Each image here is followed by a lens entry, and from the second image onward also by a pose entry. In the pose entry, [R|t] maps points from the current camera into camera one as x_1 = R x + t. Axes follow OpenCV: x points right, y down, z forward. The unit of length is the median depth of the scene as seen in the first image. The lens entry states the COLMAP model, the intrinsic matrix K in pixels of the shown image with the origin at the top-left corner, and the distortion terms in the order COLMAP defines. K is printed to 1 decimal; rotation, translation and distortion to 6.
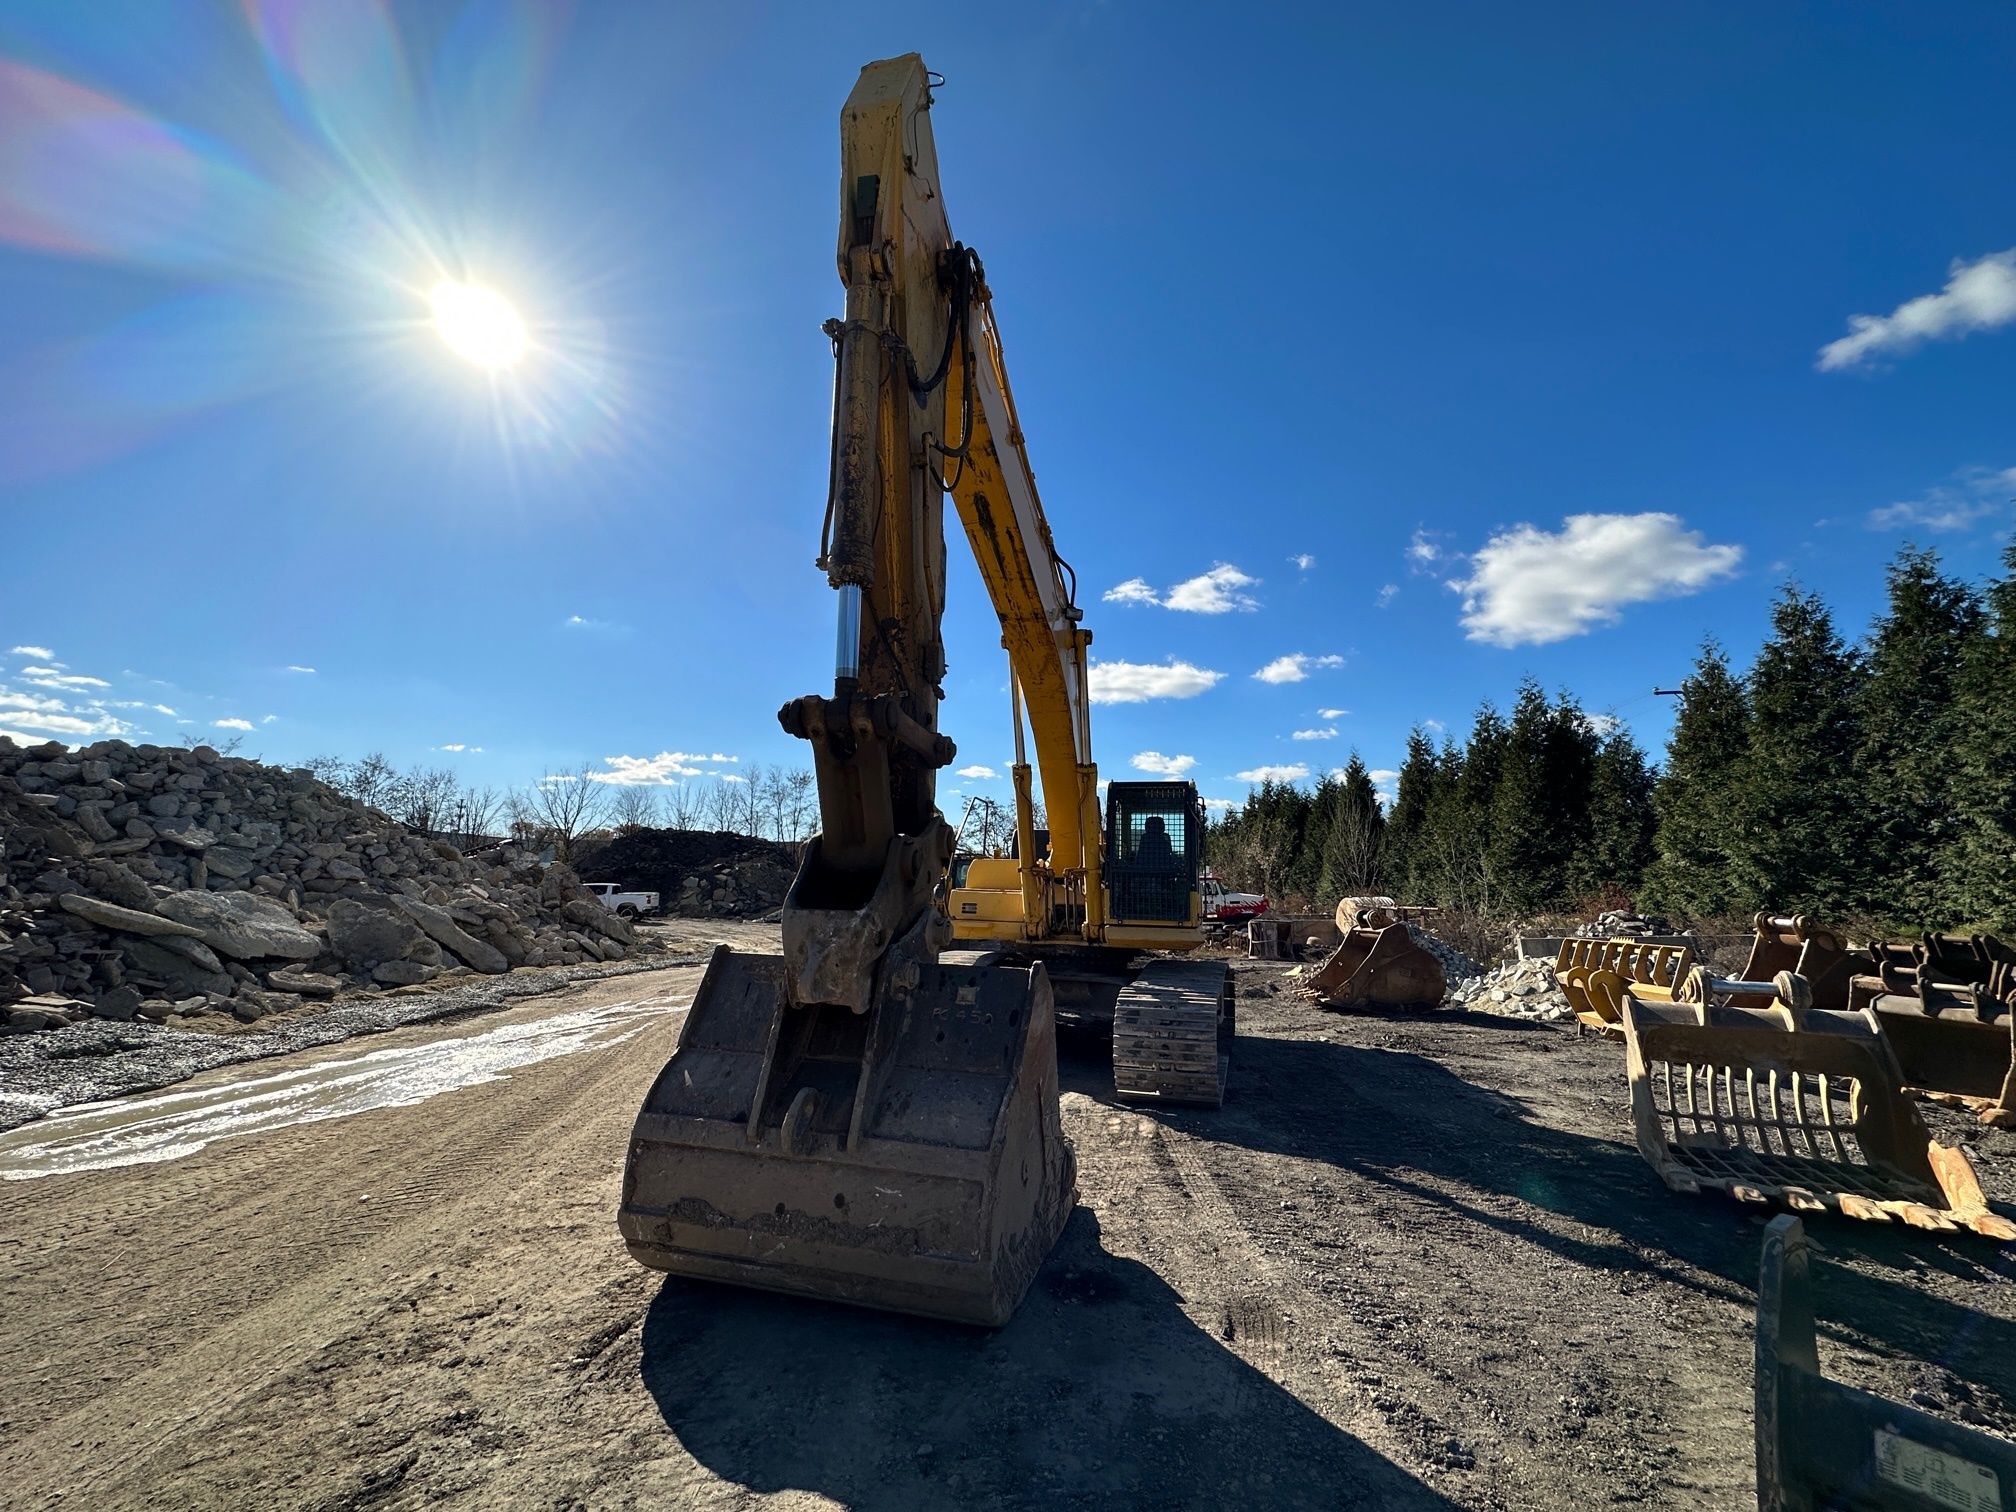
lens RADIAL K [[807.8, 0, 1007.6], [0, 807.8, 752.2], [0, 0, 1]] dist [-0.002251, 0.001148]
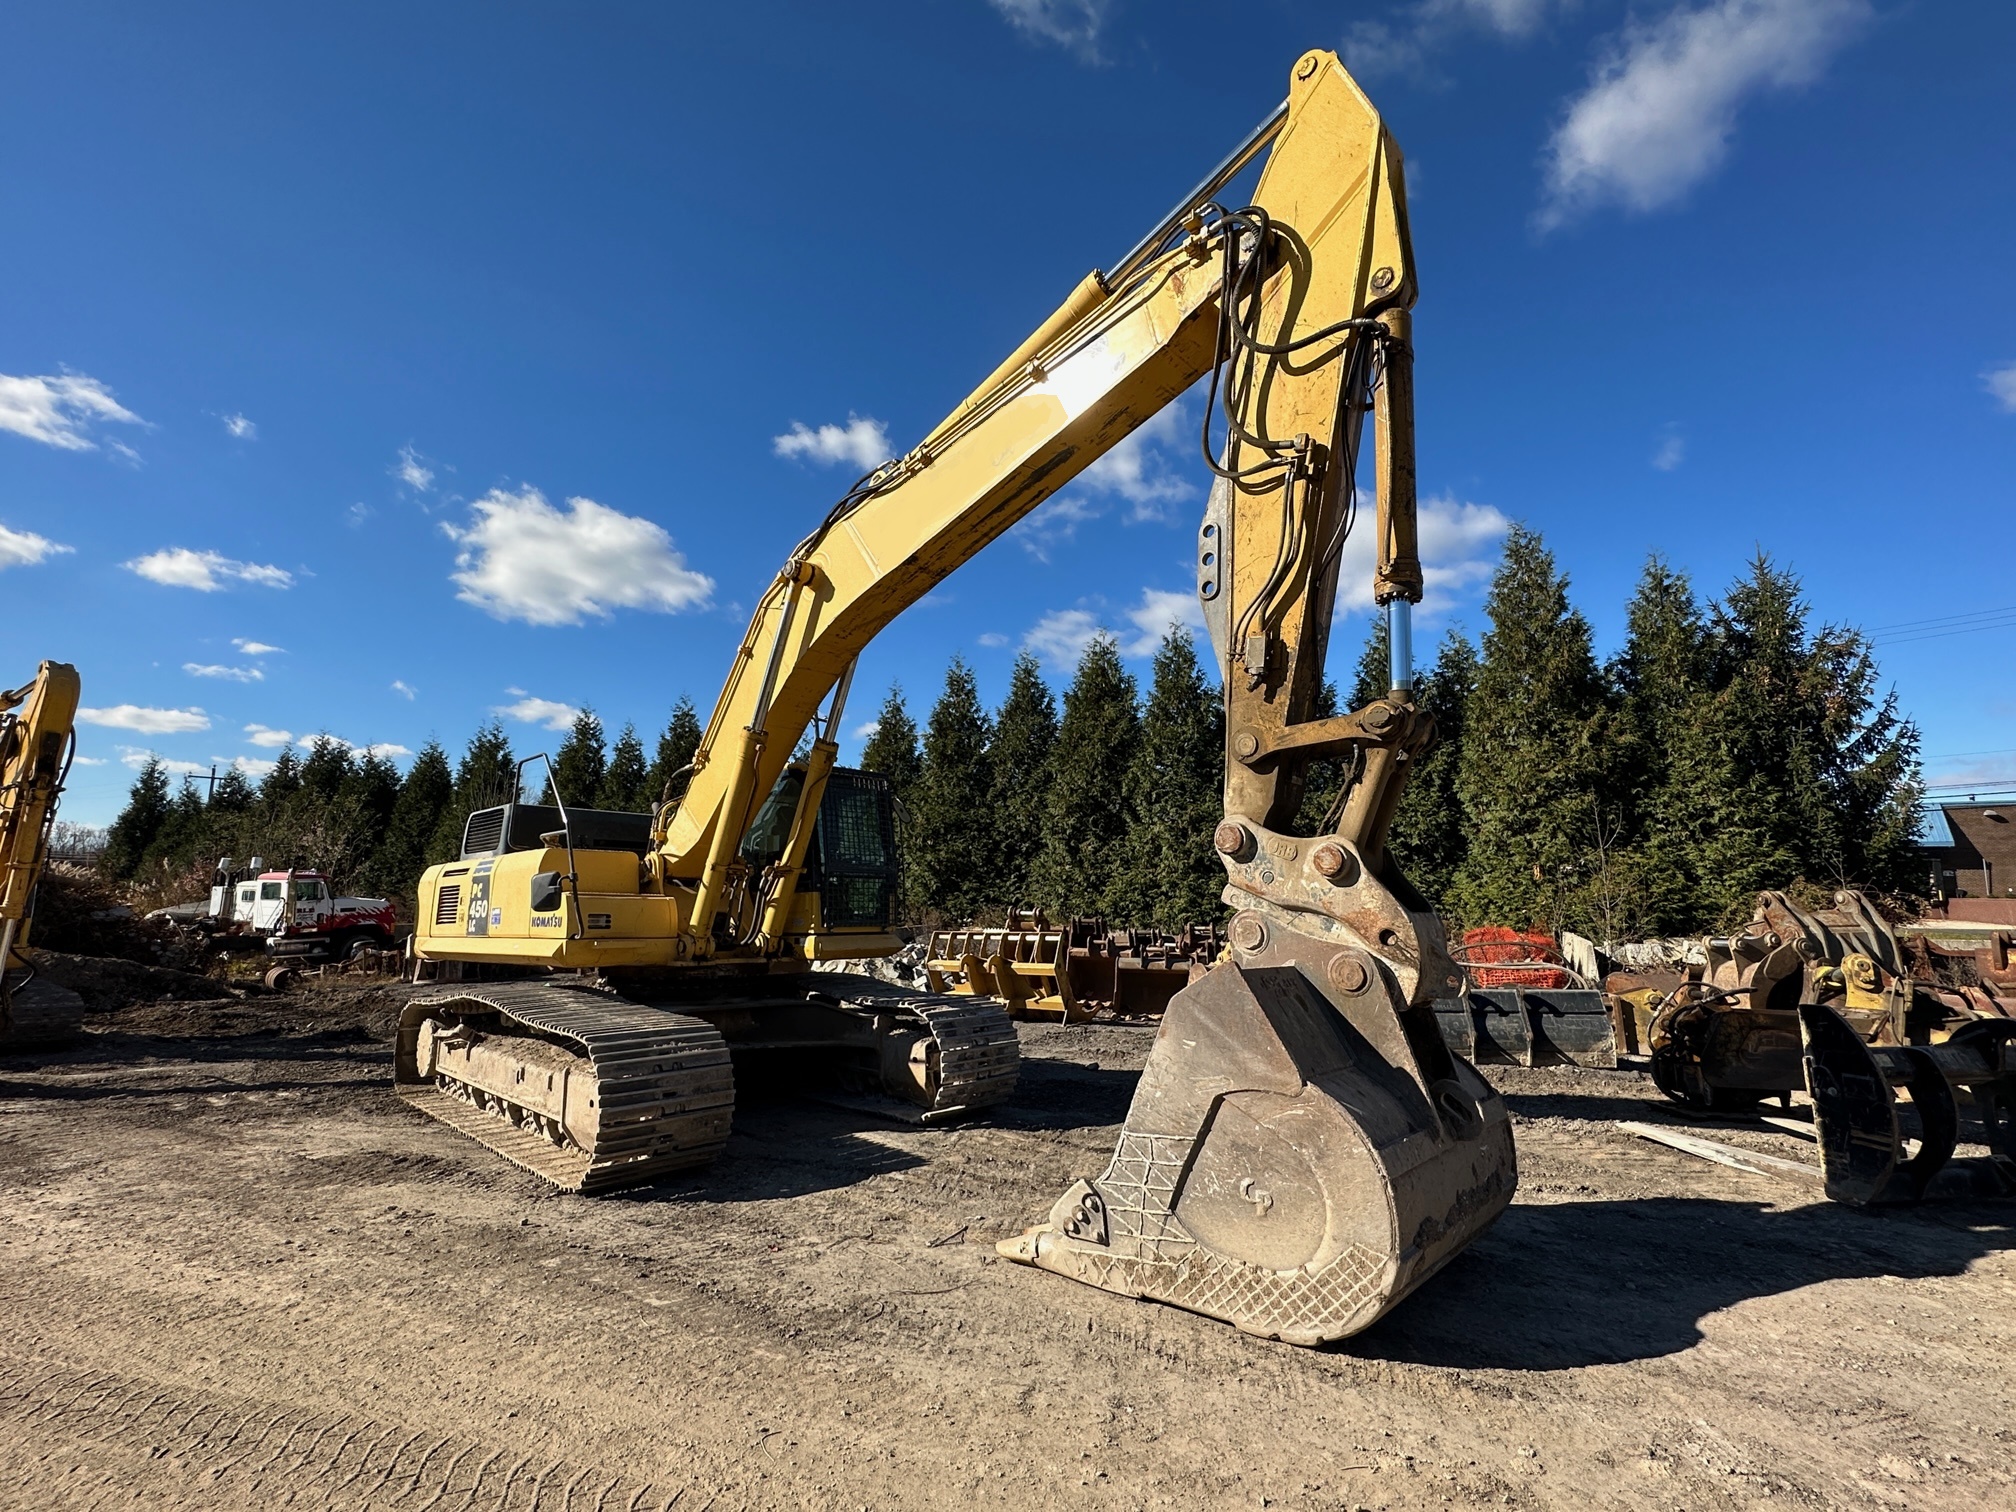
lens RADIAL K [[940.7, 0, 997.3], [0, 940.7, 766.6], [0, 0, 1]] dist [-0.002276, 0.003478]
pose [[0.474523, 0.109985, 0.873345, -0.332551], [-0.143973, 0.988500, -0.046261, 0.029390], [-0.868389, -0.103786, 0.484901, 0.190683]]
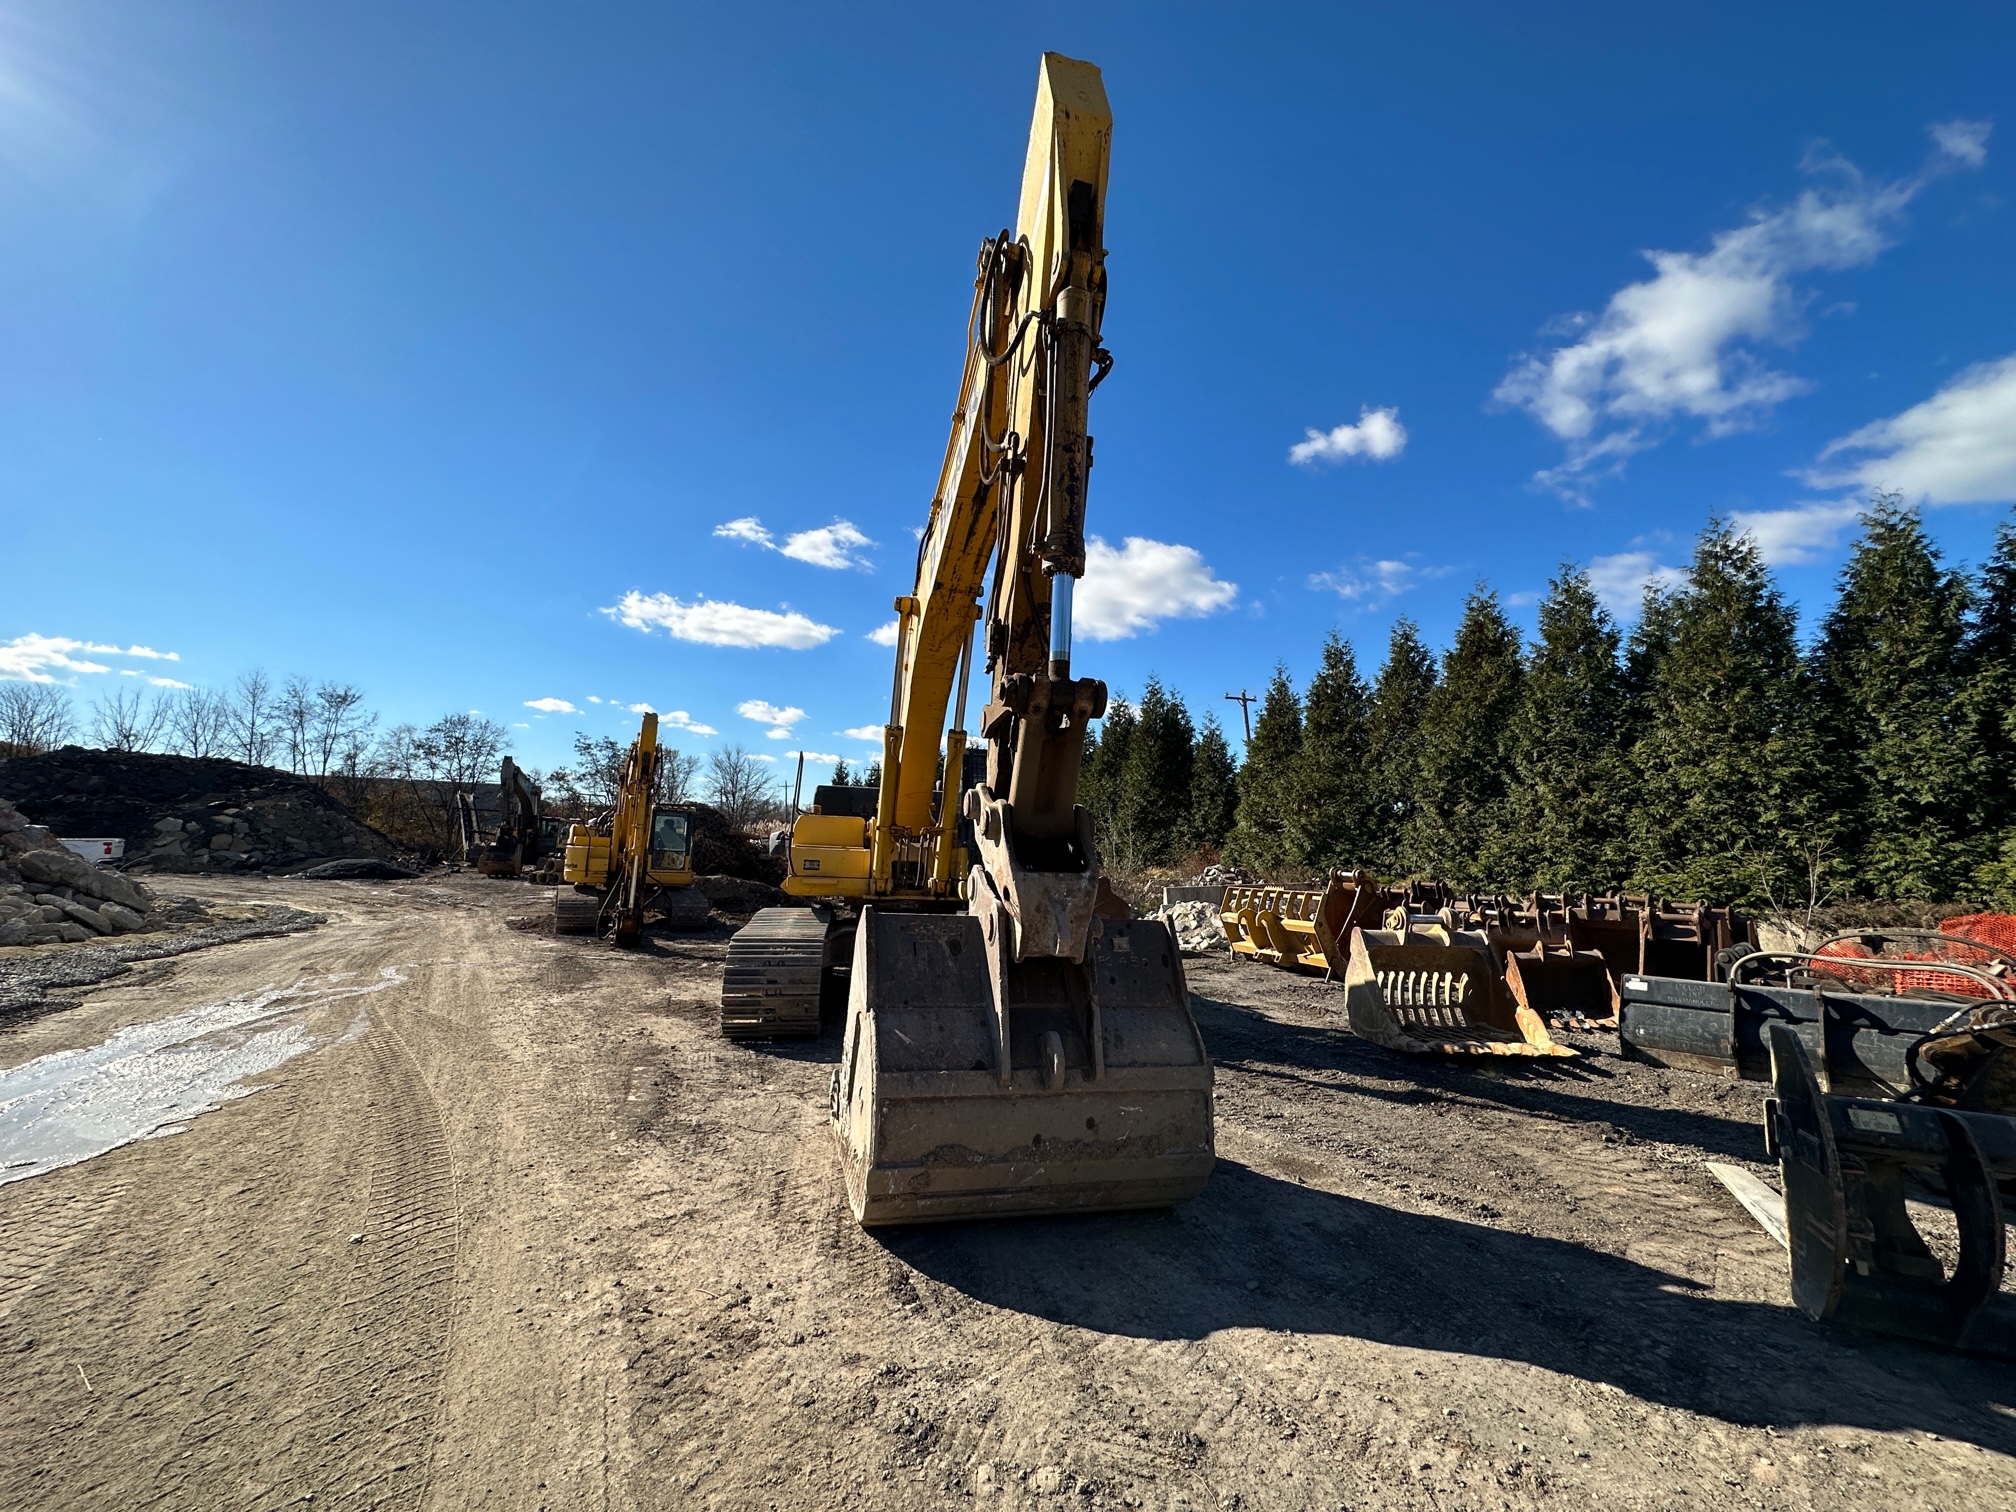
lens RADIAL K [[807.8, 0, 1003.7], [0, 807.8, 747.3], [0, 0, 1]] dist [-0.002251, 0.001148]
pose [[0.884992, 0.067153, 0.460738, -0.170589], [-0.090808, 0.995436, 0.029339, -0.000284], [-0.456665, -0.067804, 0.887051, 0.013492]]
